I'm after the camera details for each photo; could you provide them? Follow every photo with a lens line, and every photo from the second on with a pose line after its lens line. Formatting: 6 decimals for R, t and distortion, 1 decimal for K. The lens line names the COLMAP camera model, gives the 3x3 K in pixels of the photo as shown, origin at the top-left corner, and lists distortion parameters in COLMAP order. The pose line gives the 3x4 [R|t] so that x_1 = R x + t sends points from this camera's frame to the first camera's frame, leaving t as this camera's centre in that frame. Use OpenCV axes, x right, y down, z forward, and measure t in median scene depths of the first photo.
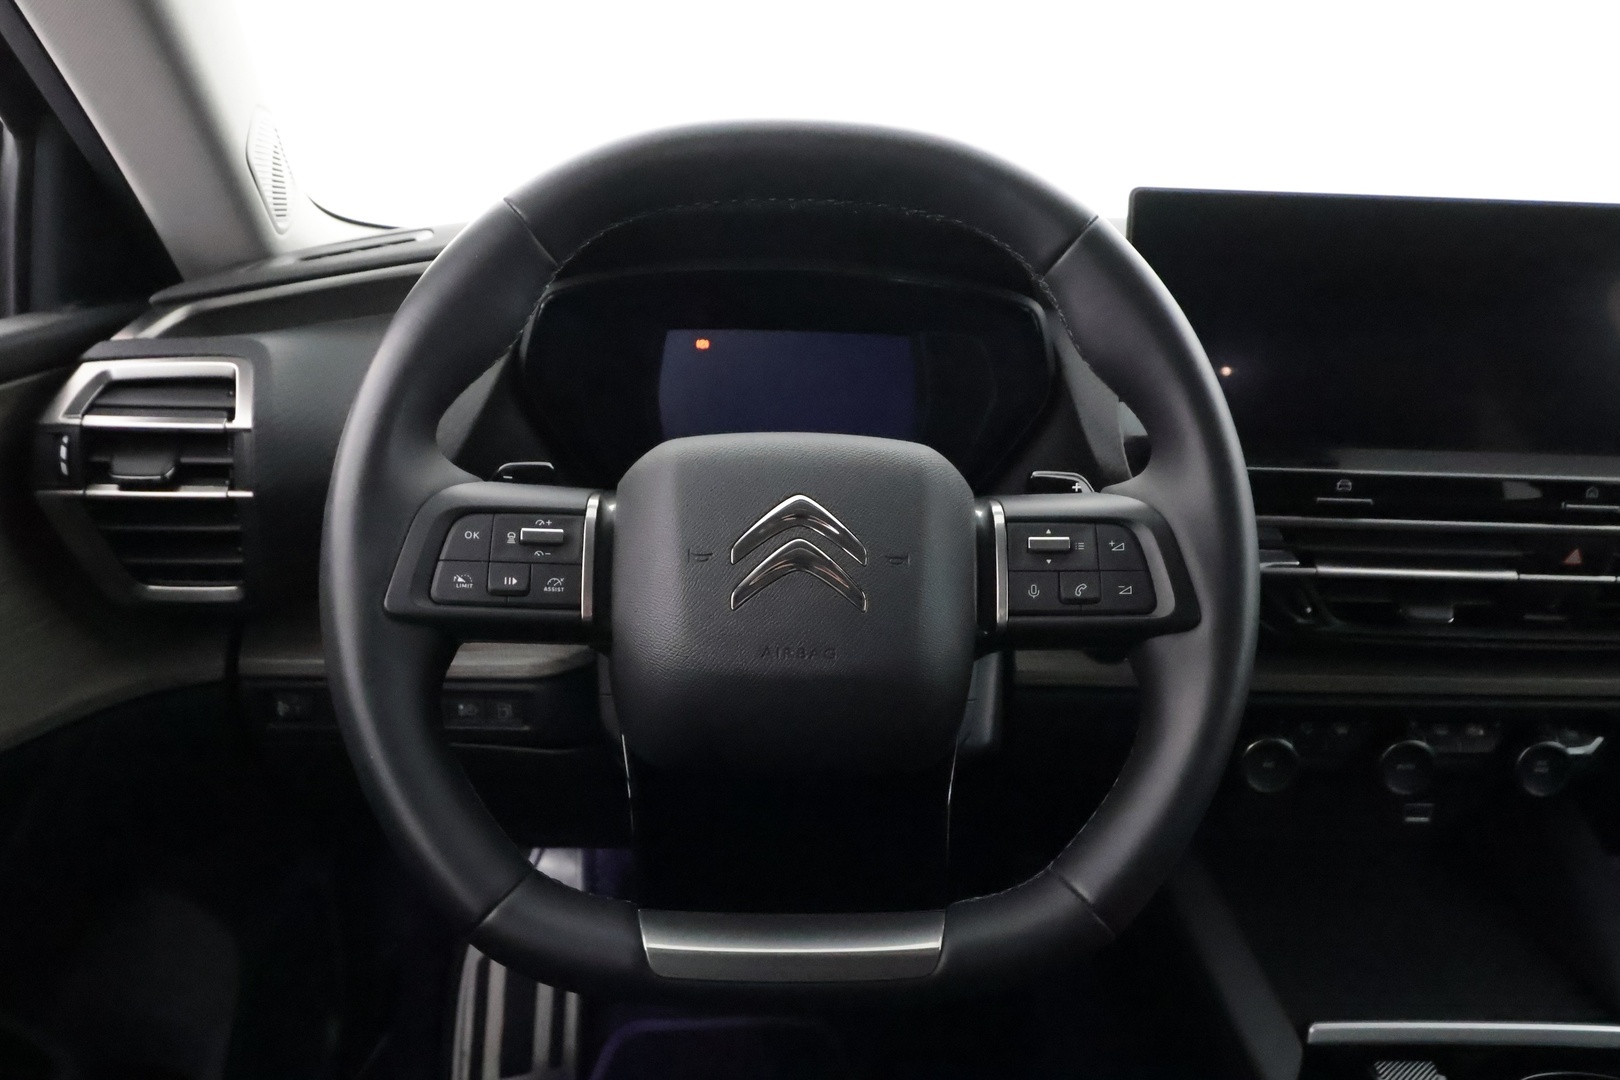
lens RADIAL K [[1236.3, 0, 770.0], [0, 1236.3, 541.6], [0, 0, 1]] dist [-0.003272, 0.003193]
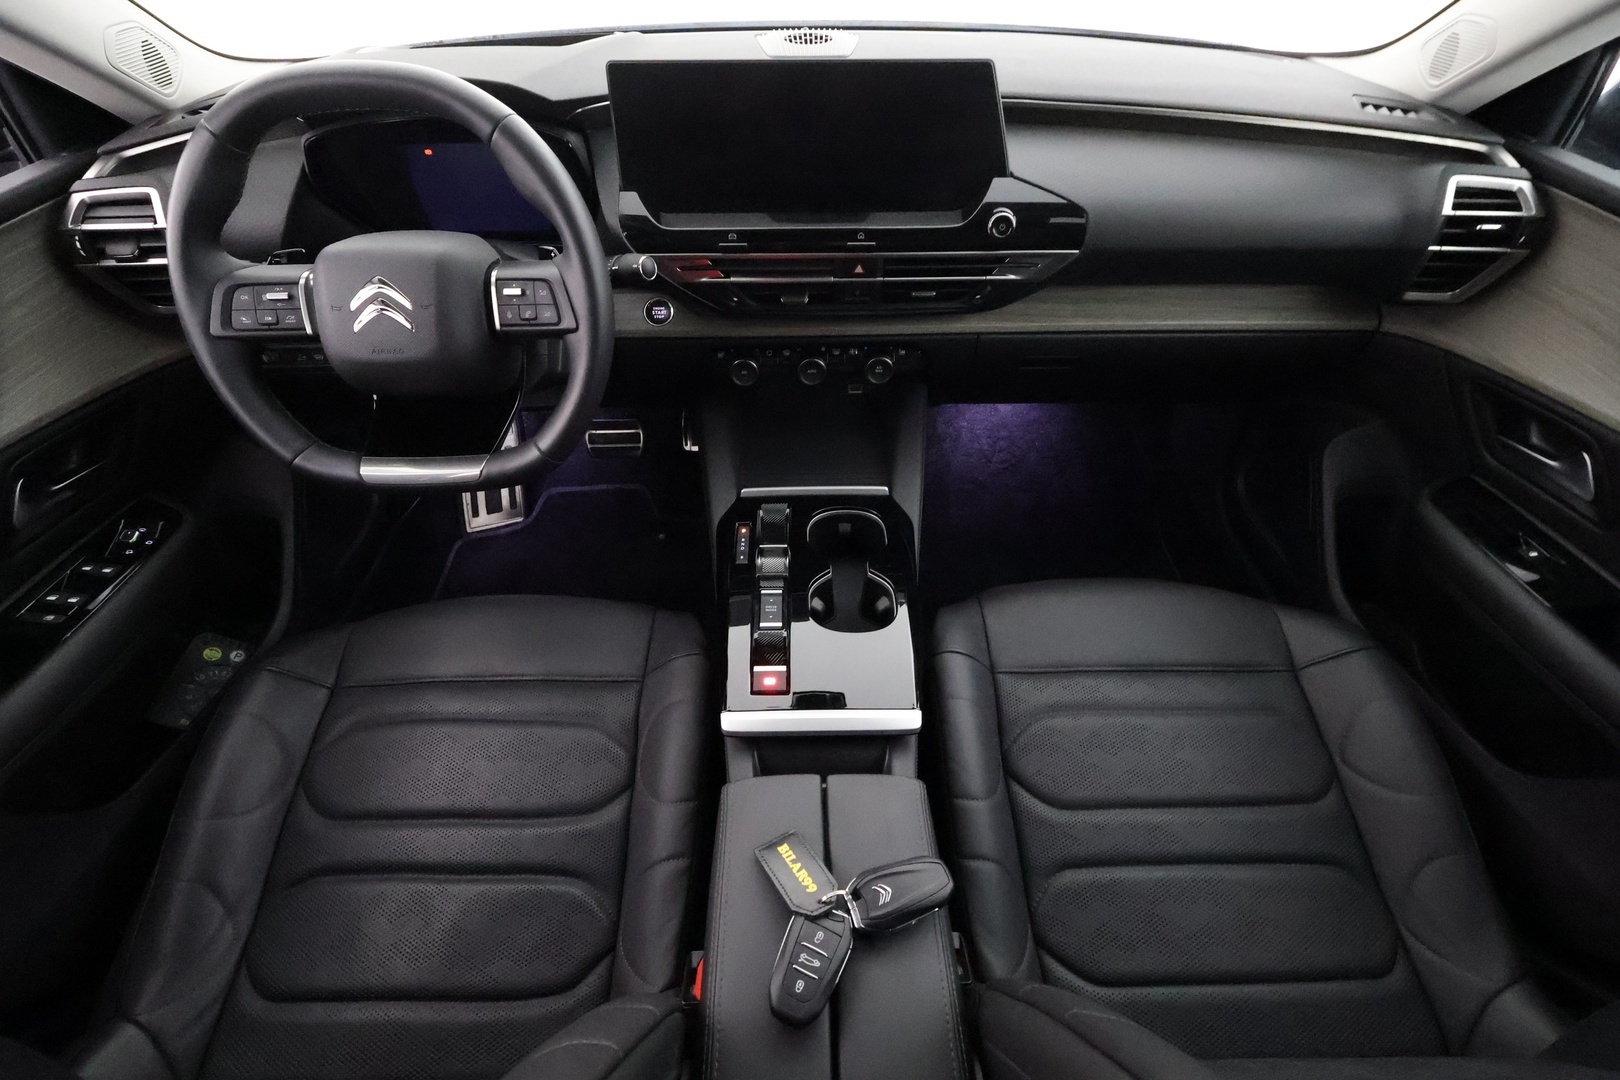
lens RADIAL K [[769.6, 0, 810.0], [0, 769.6, 540.0], [0, 0, 1]] dist [-0.000606, 0.000523]
pose [[0.999497, -0.022932, -0.021901, 0.641357], [0.030199, 0.899027, 0.436851, -0.151165], [0.009672, -0.437292, 0.899267, -0.334563]]
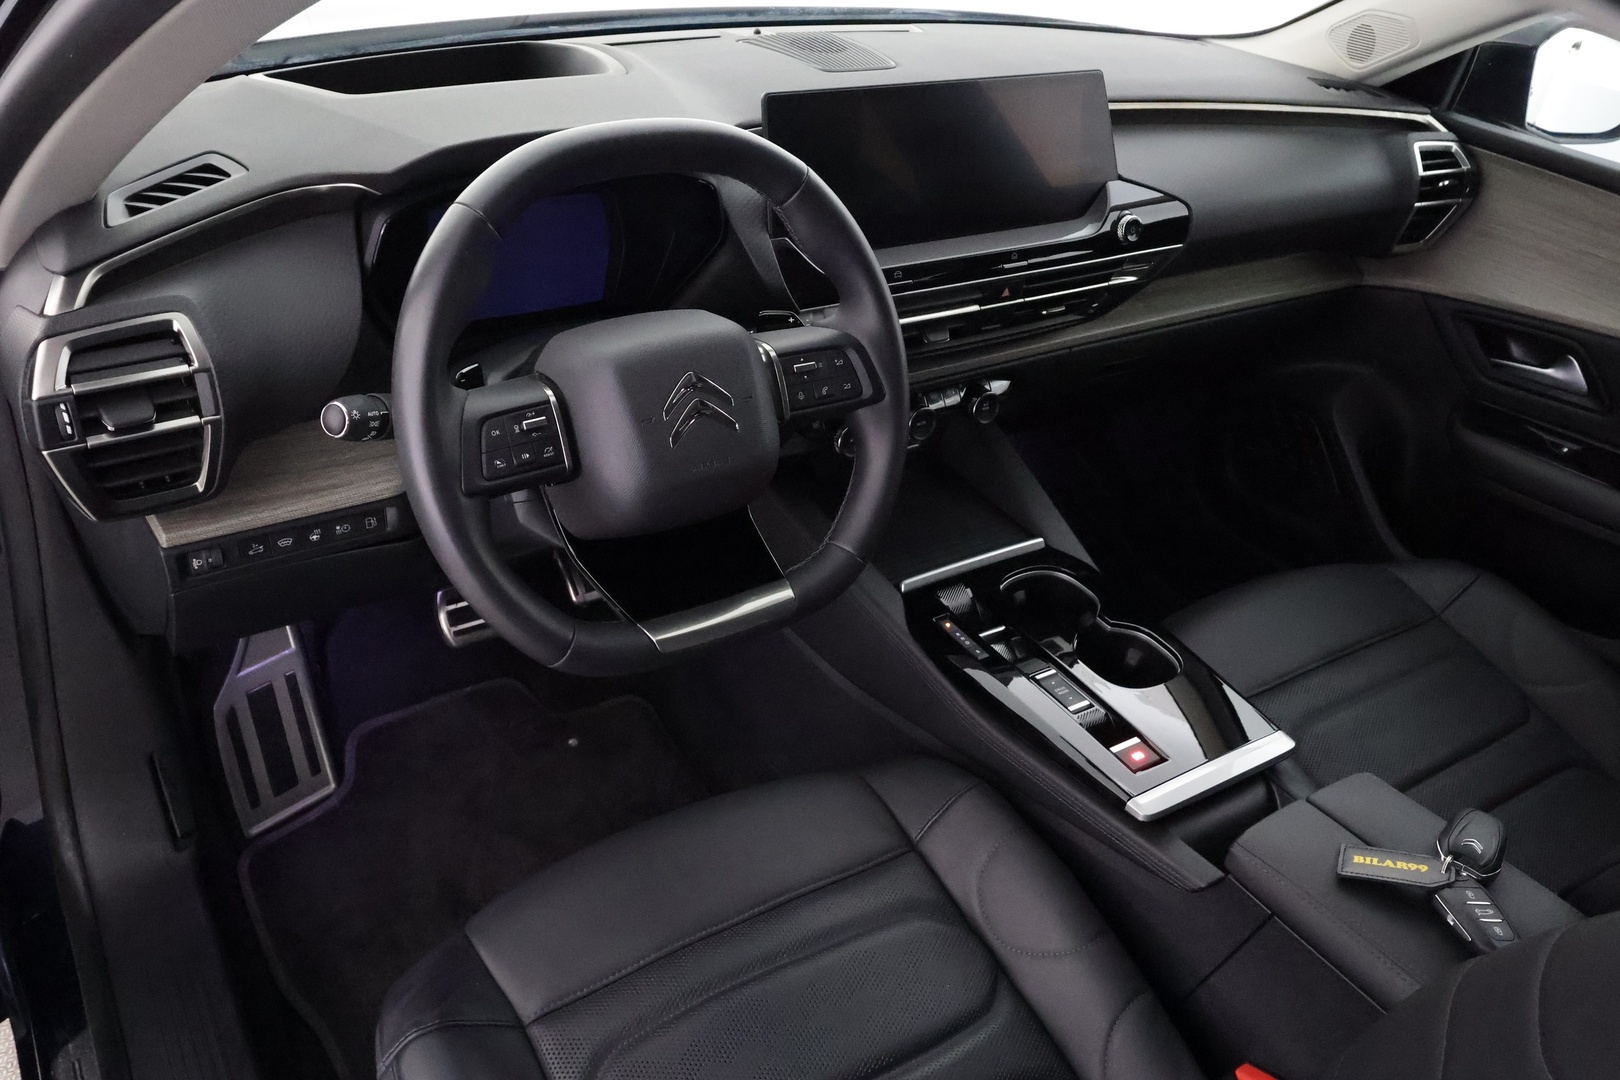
lens RADIAL K [[1320.0, 0, 810.0], [0, 1320.0, 540.0], [0, 0, 1]] dist [0.008424, -0.000330]
pose [[0.842971, -0.248701, 0.477020, -0.602182], [0.095806, 0.941950, 0.321794, -0.307894], [-0.529359, -0.225561, 0.817864, -0.491814]]
